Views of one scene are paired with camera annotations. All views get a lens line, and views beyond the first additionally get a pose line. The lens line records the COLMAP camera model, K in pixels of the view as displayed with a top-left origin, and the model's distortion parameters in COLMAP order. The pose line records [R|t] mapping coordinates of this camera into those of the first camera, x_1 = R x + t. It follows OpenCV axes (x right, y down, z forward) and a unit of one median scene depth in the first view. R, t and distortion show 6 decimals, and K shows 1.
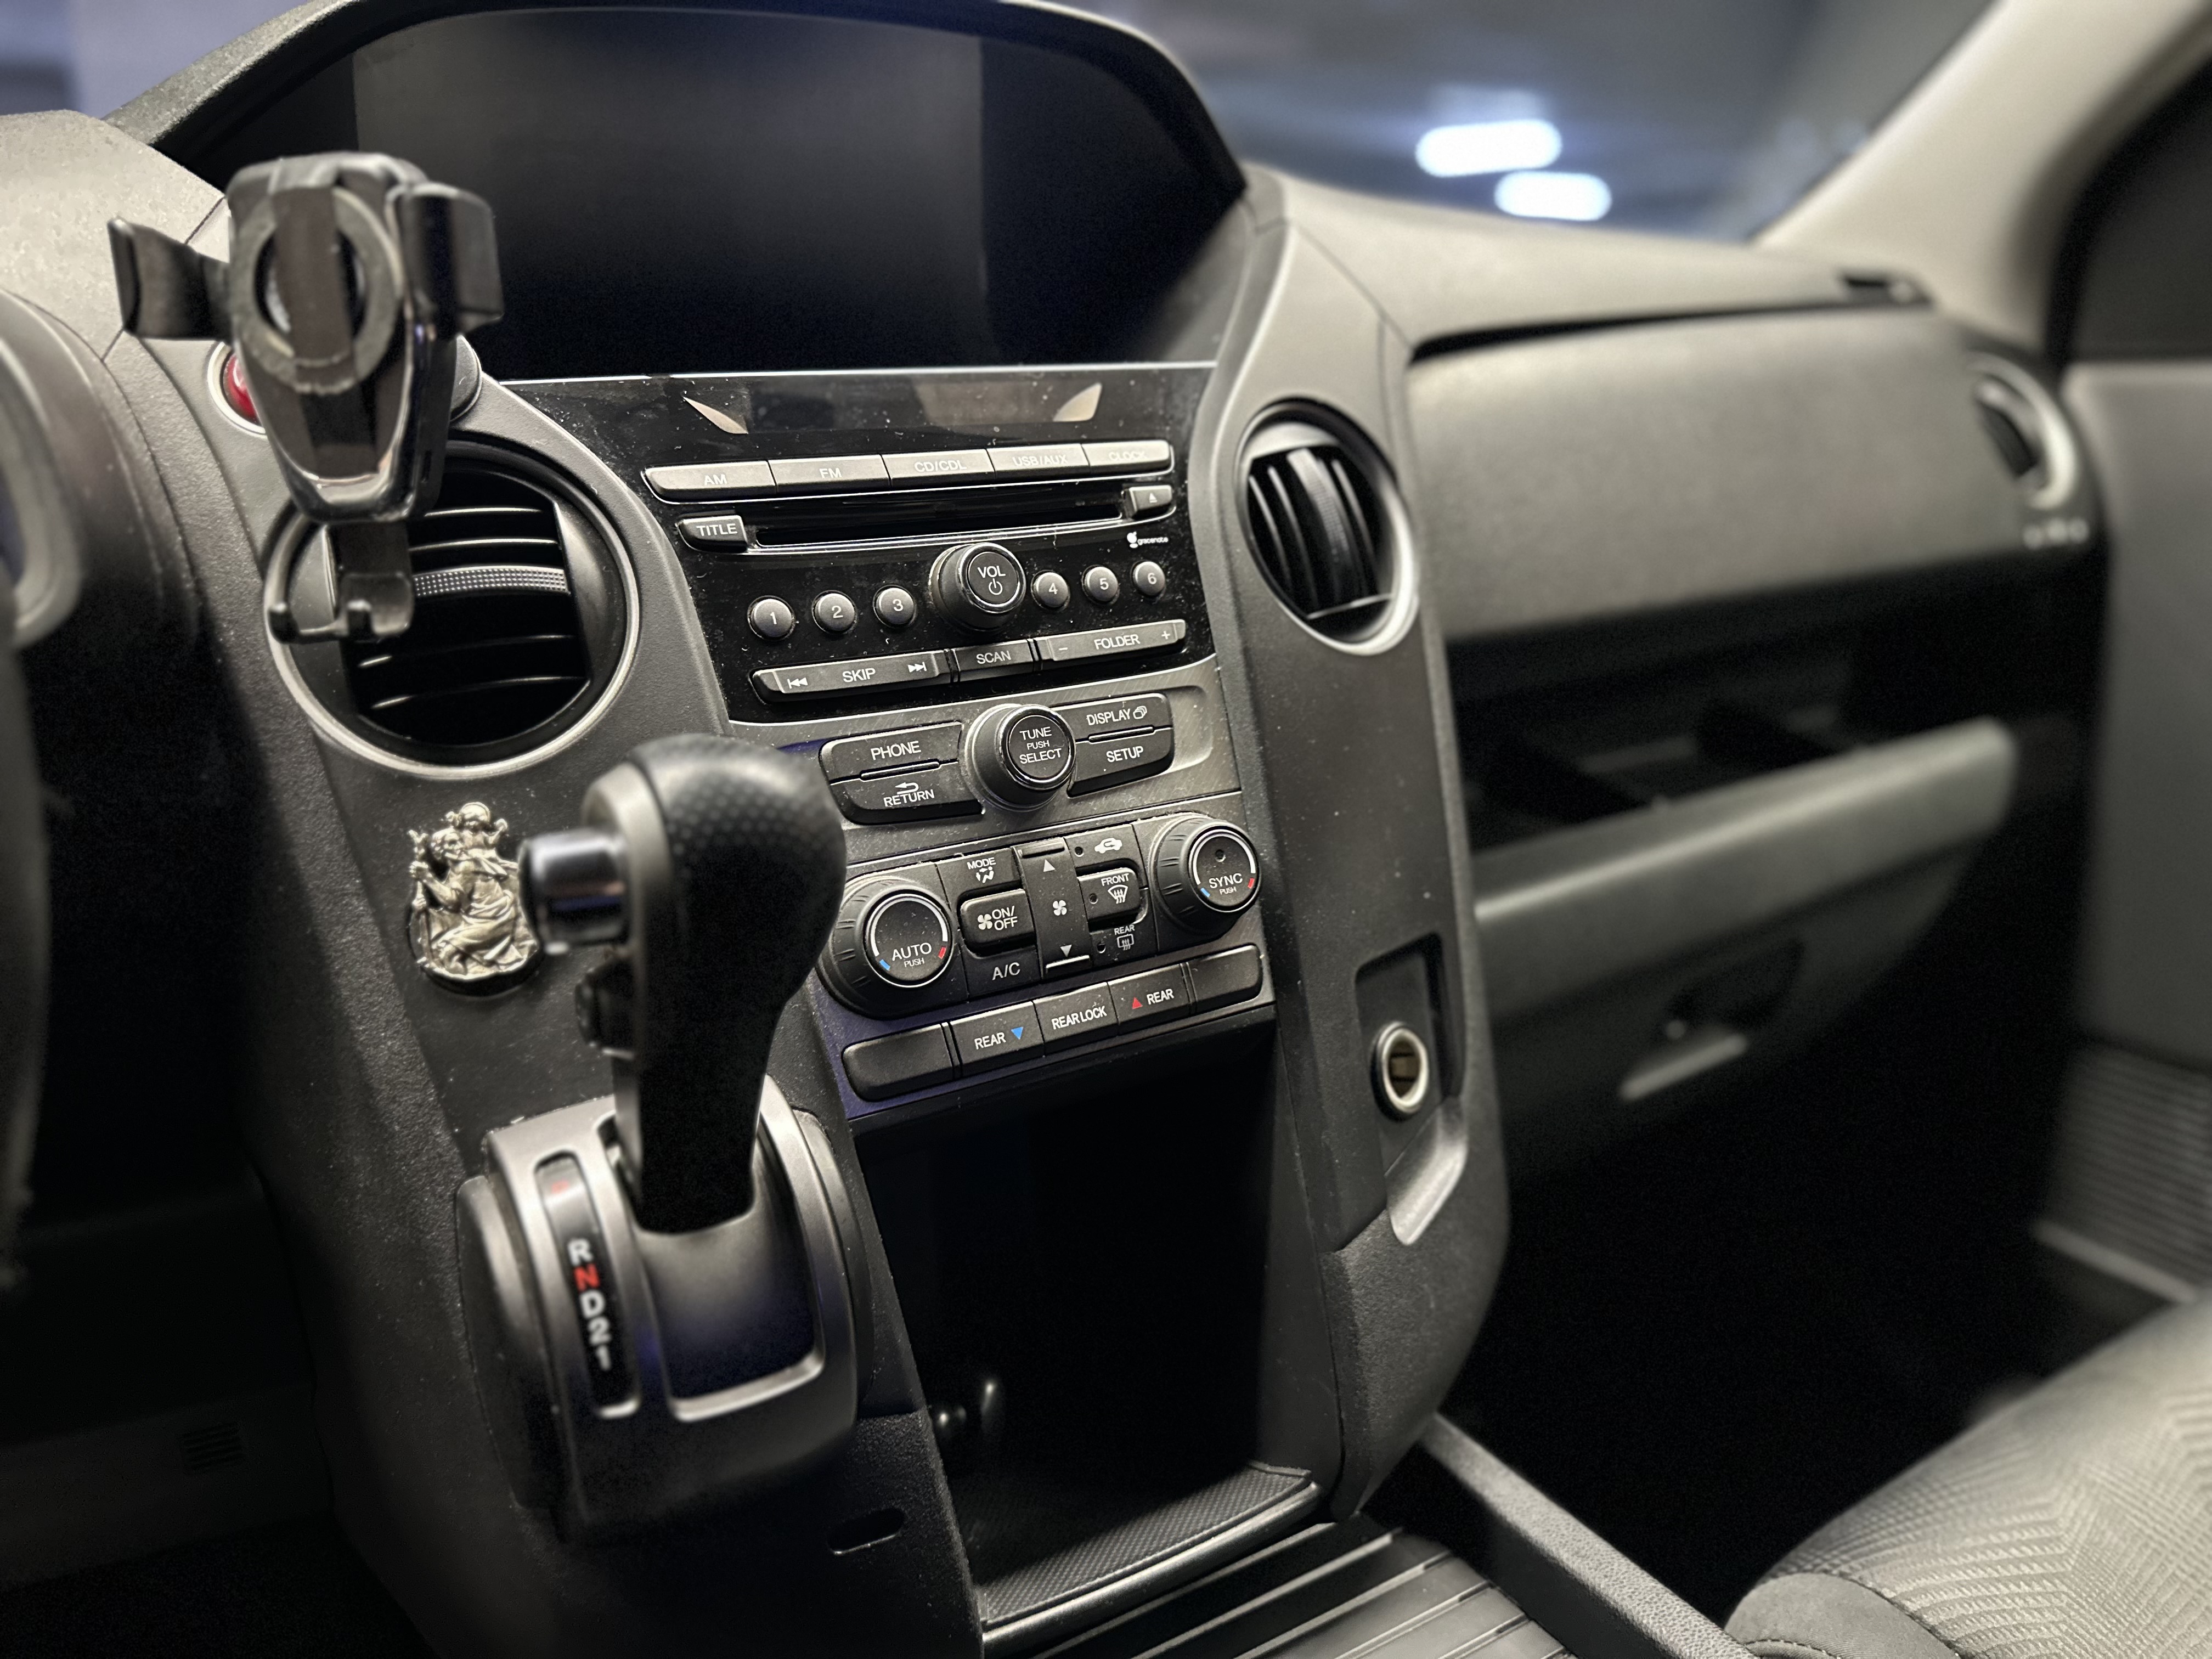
lens RADIAL K [[1572.5, 0, 1108.6], [0, 1572.5, 807.9], [0, 0, 1]] dist [0.026620, -0.024944]
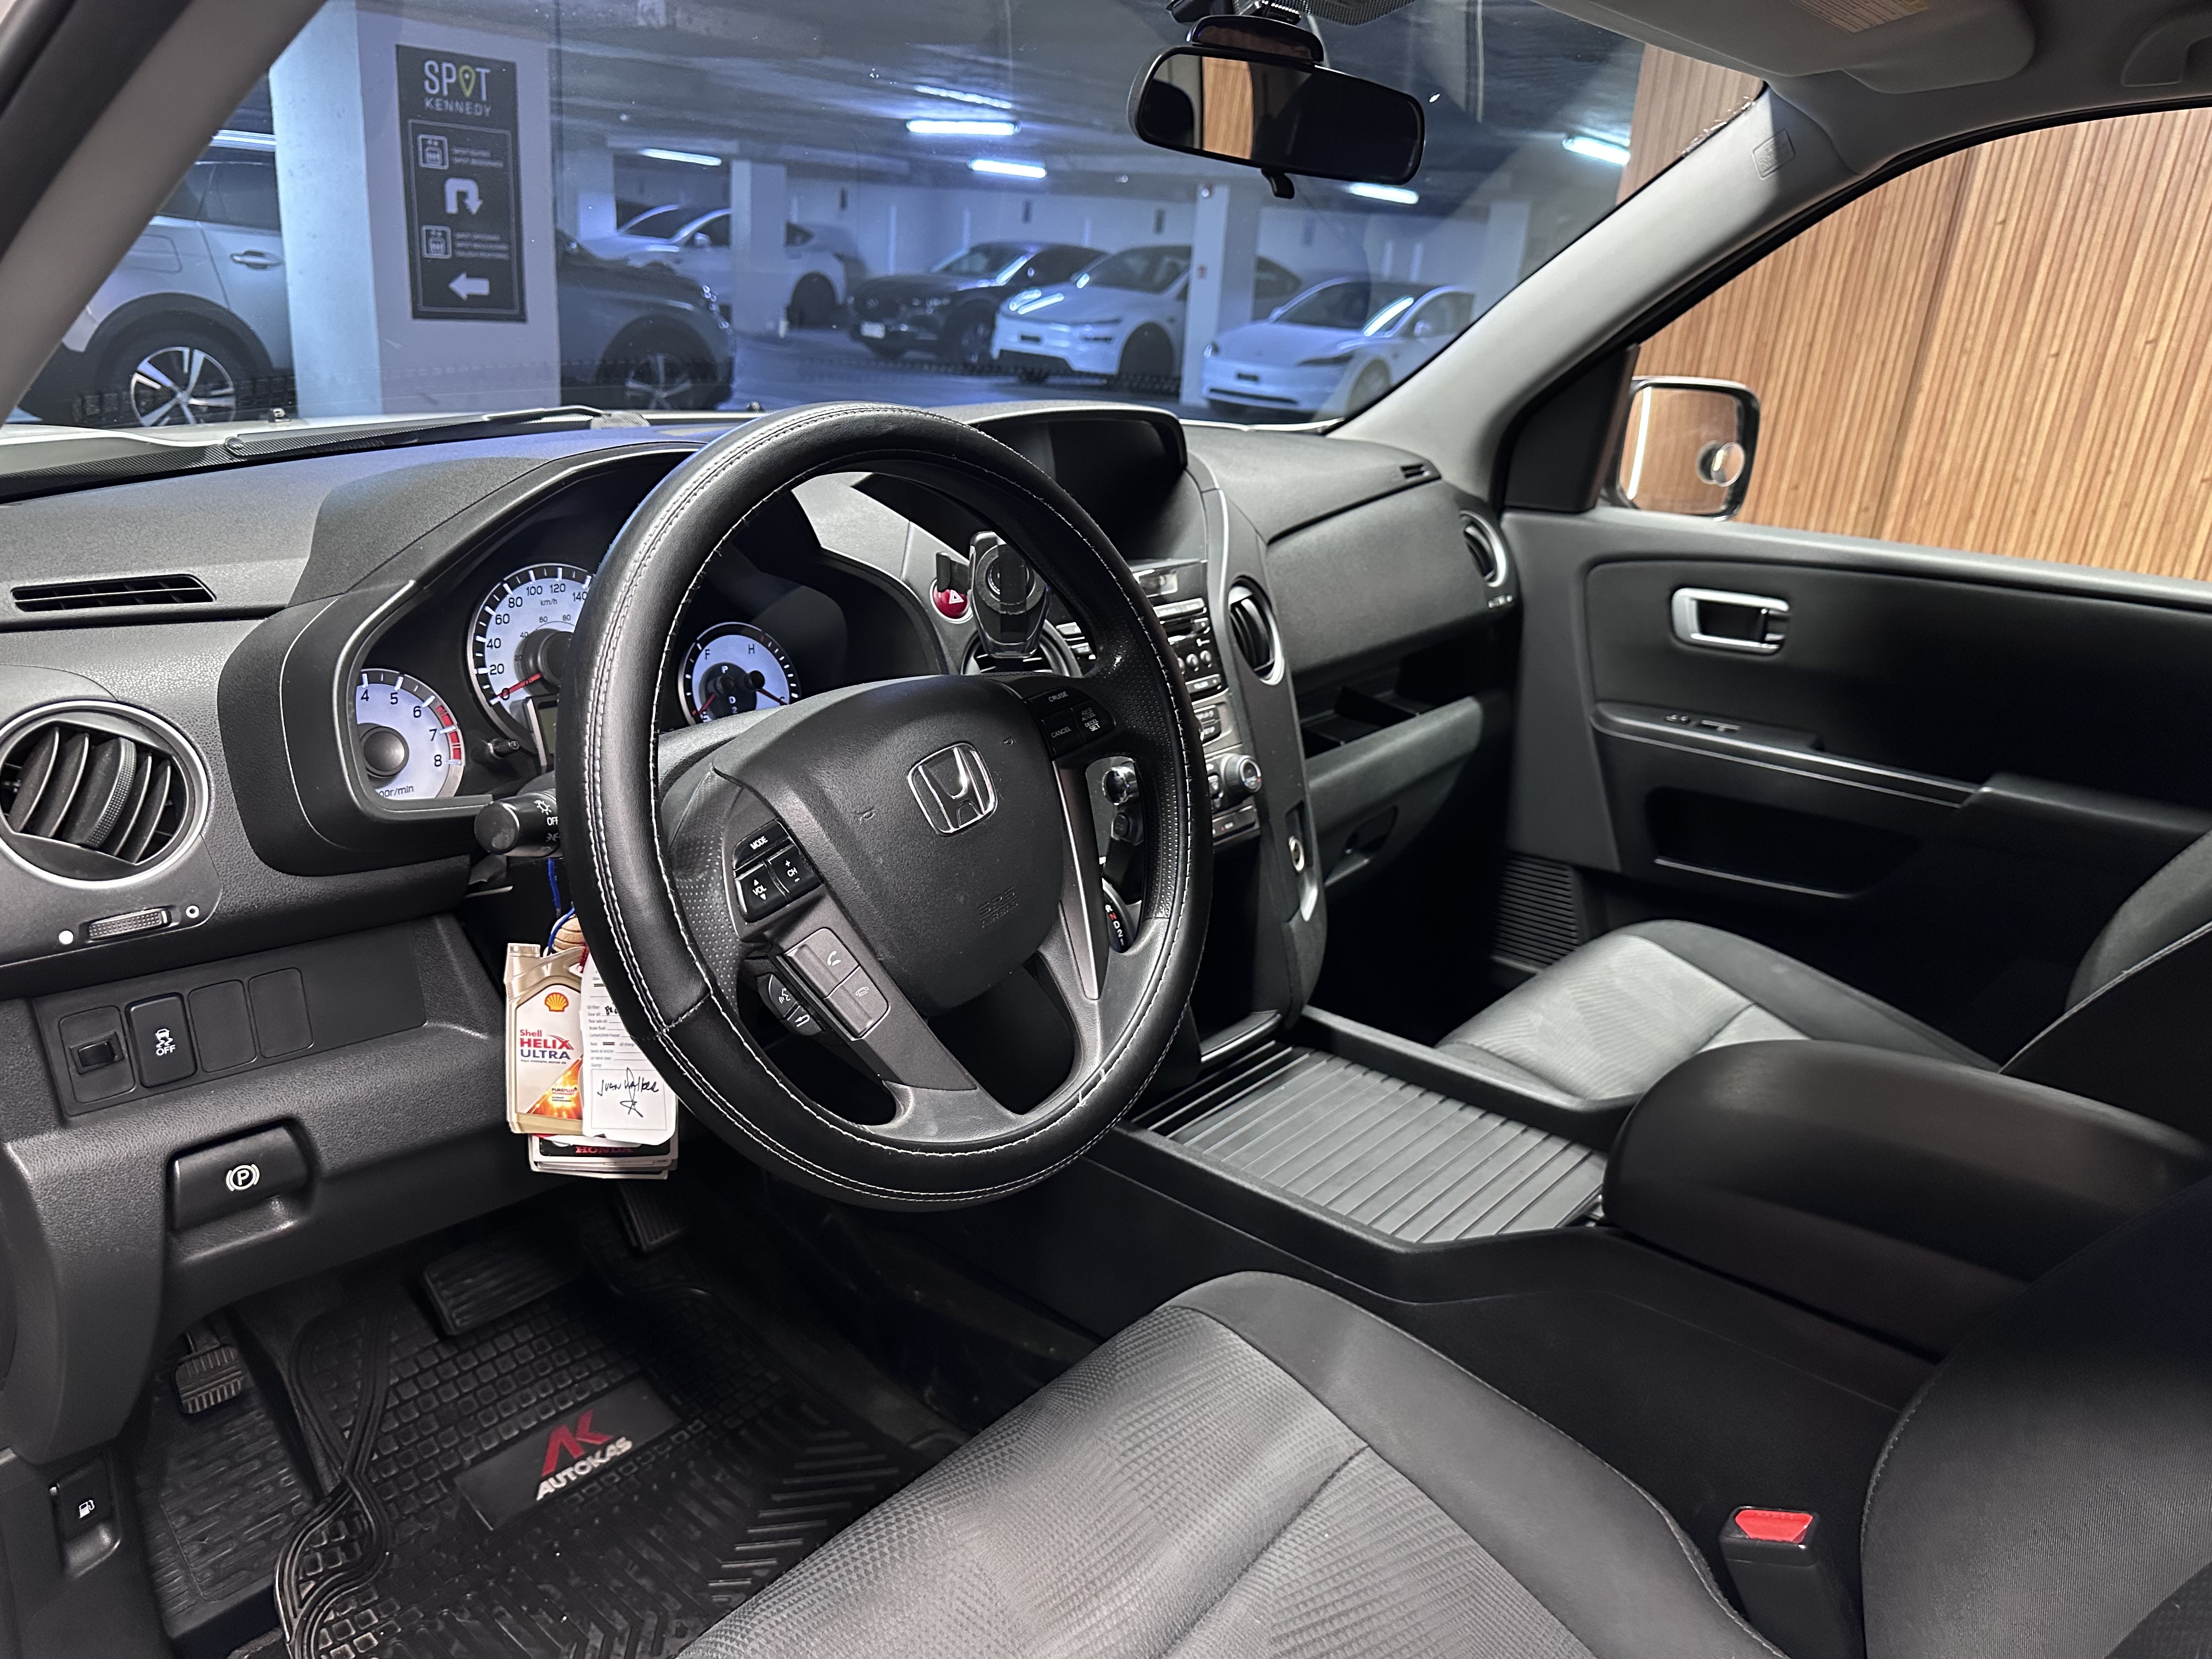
lens RADIAL K [[1572.5, 0, 1104.6], [0, 1572.5, 821.5], [0, 0, 1]] dist [0.026620, -0.024944]
pose [[0.944816, -0.046333, 0.324309, -0.868523], [0.030952, 0.998145, 0.052429, -0.023719], [-0.326137, -0.039498, 0.944497, -1.189155]]
